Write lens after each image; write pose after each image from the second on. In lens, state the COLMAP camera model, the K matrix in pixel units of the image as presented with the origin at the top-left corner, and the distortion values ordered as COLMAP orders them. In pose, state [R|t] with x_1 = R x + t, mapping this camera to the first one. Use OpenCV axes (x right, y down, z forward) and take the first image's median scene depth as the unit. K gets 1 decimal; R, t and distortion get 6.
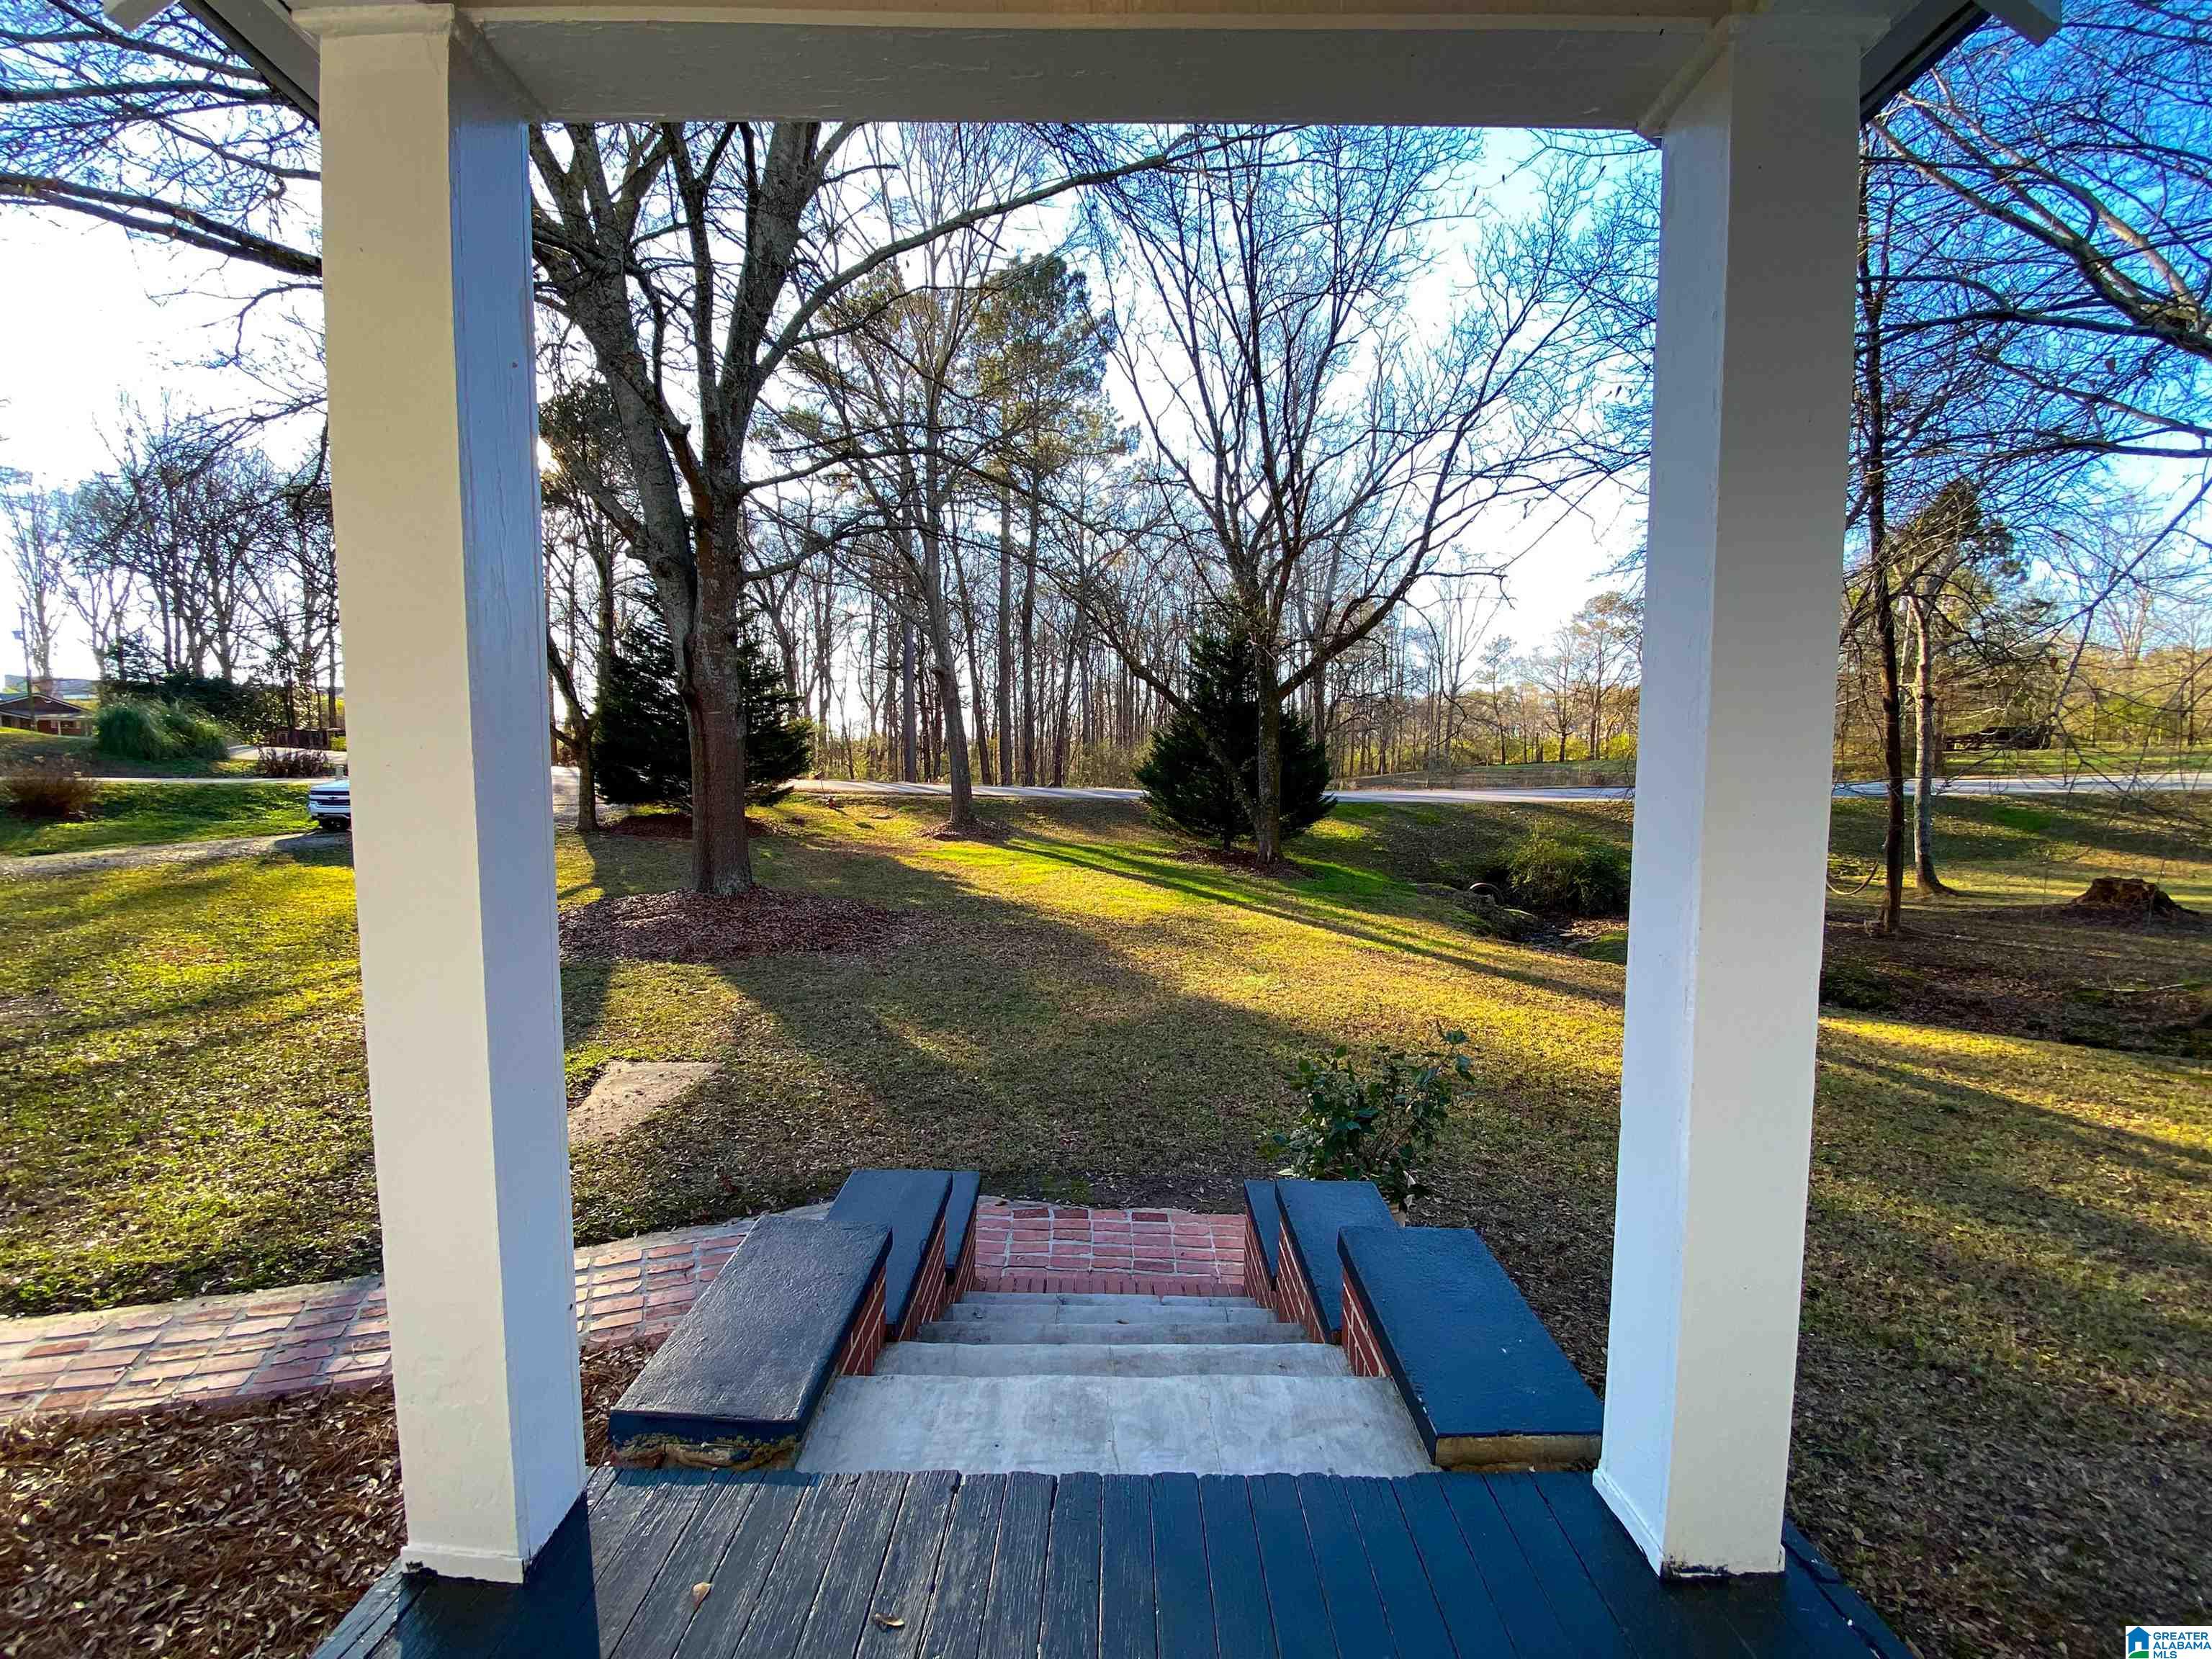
lens RADIAL K [[892.8, 0, 1107.9], [0, 892.8, 820.5], [0, 0, 1]] dist [0.043541, -0.034605]
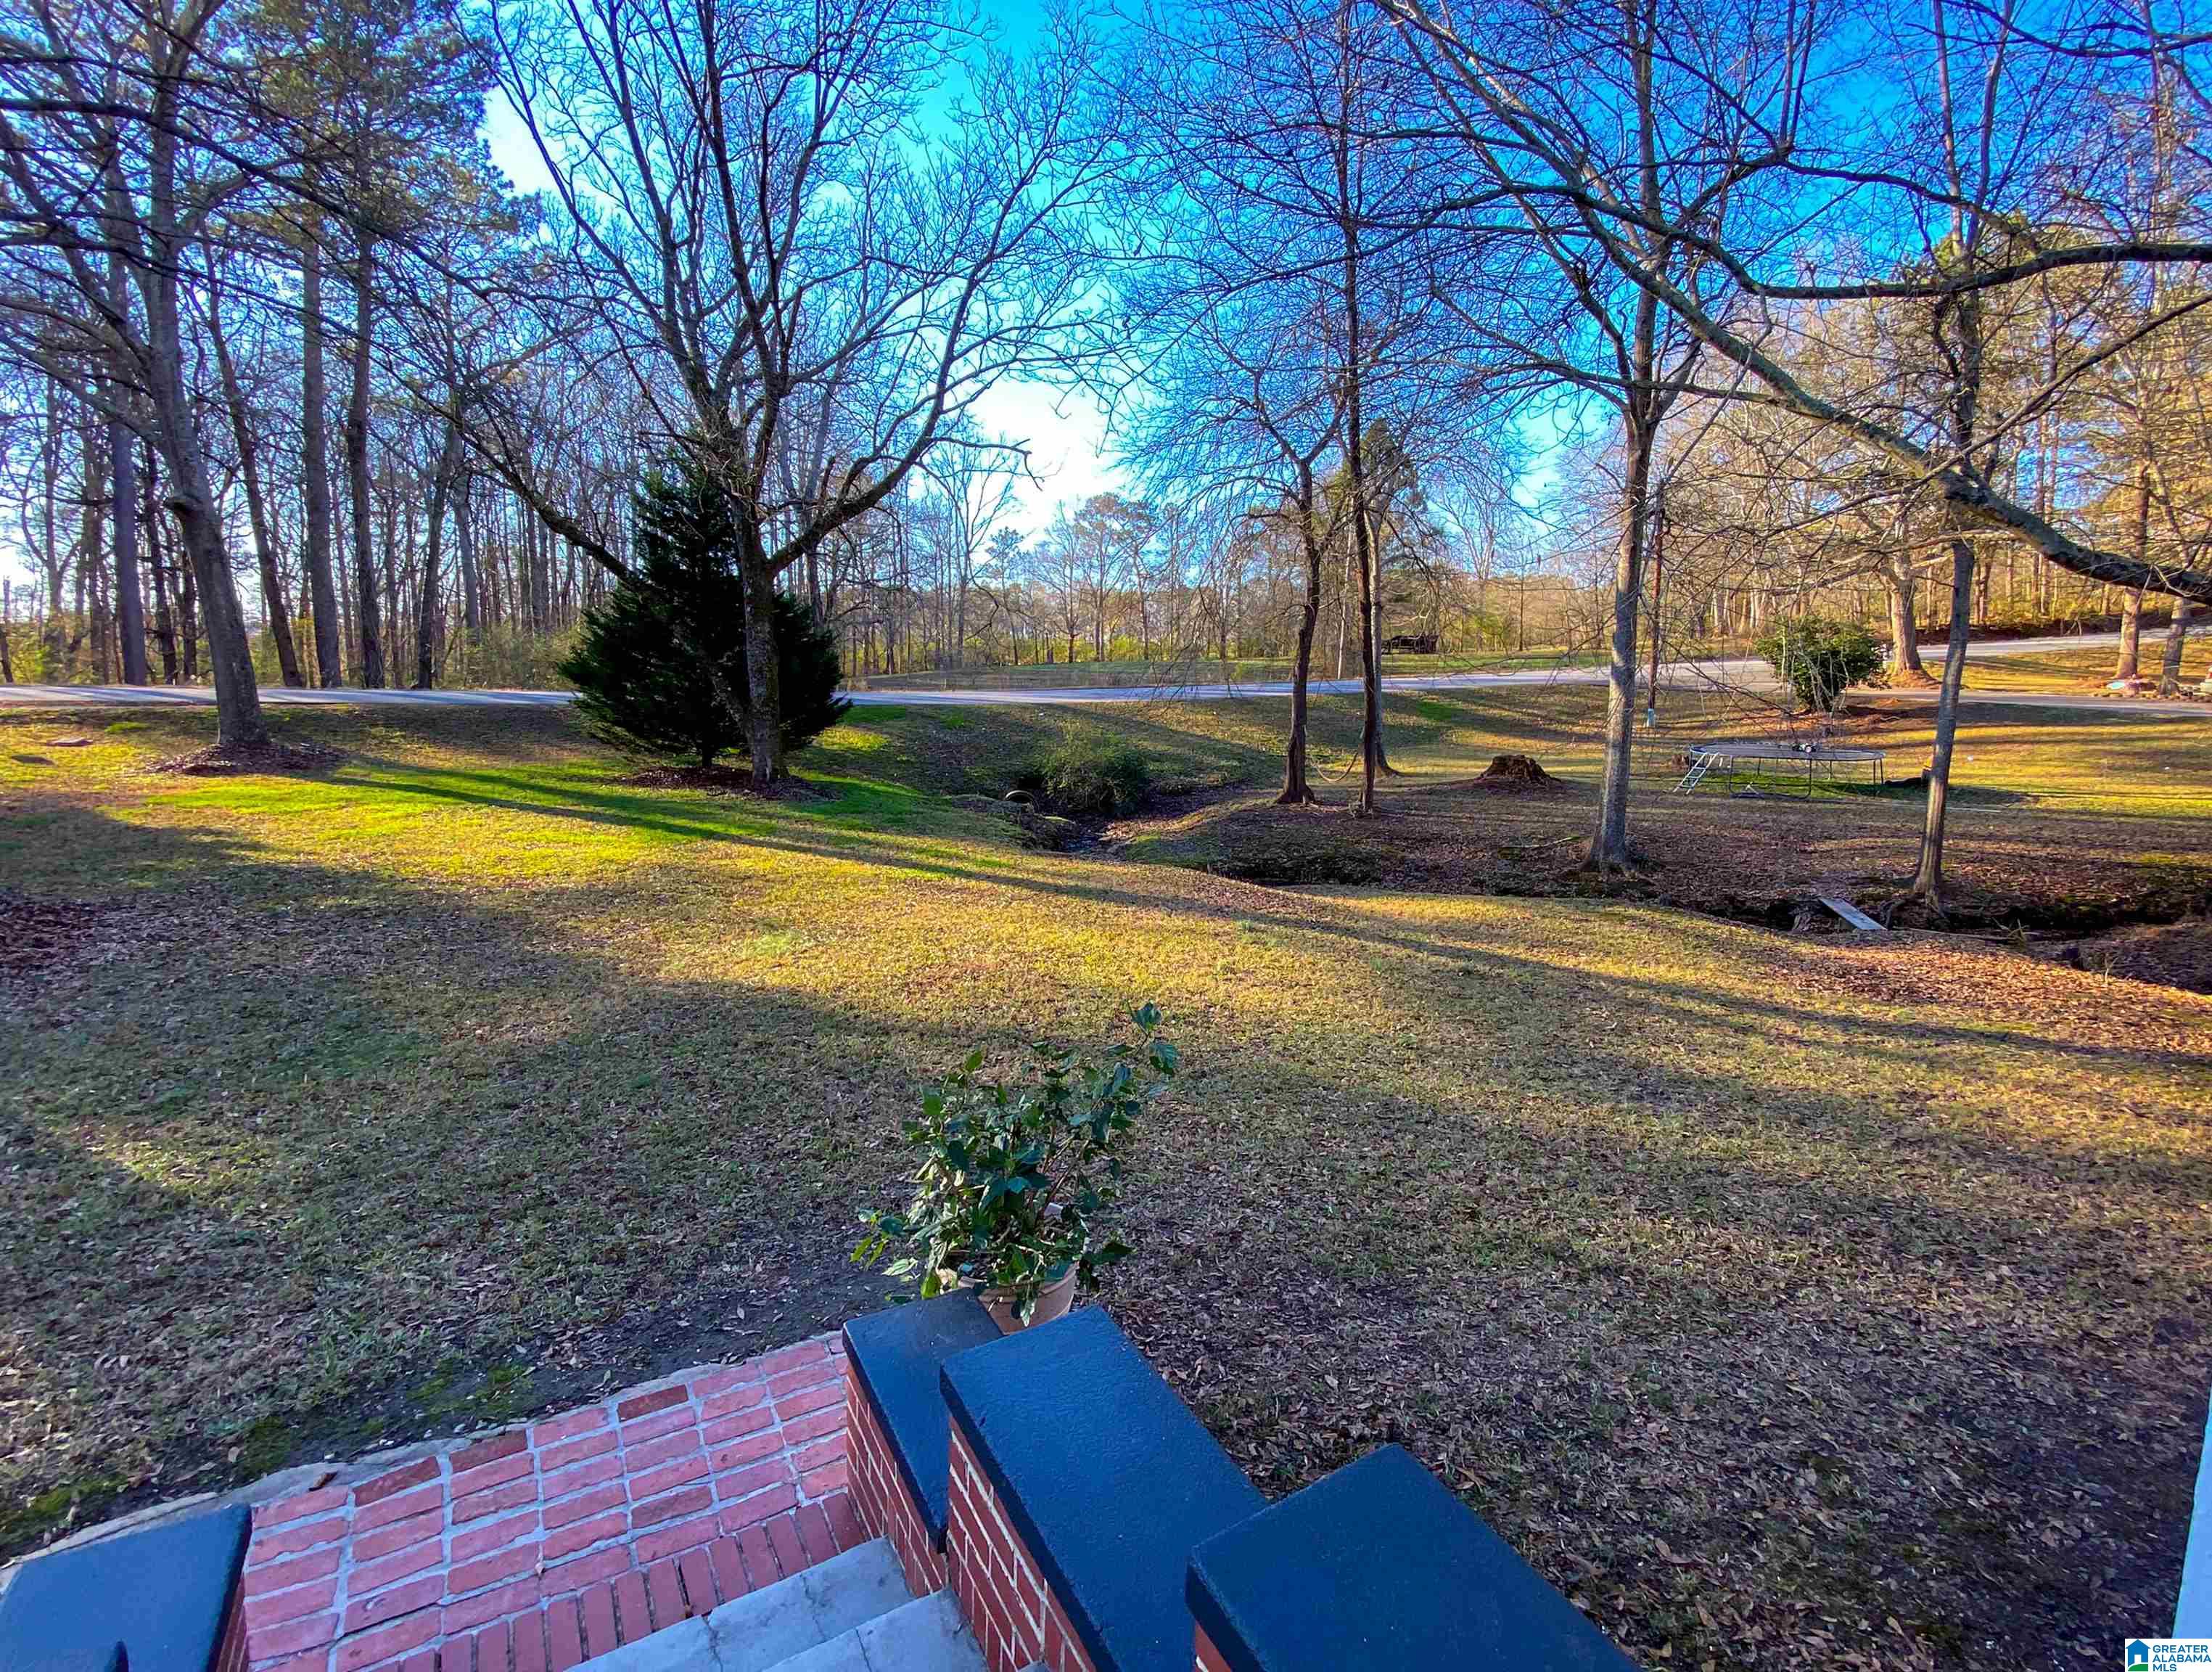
lens RADIAL K [[944.1, 0, 1147.7], [0, 944.1, 769.0], [0, 0, 1]] dist [0.016739, -0.017580]
pose [[0.830948, -0.048507, 0.554231, -0.002439], [0.027011, 0.998535, 0.046895, 0.005626], [-0.555693, -0.023997, 0.831041, 0.121769]]
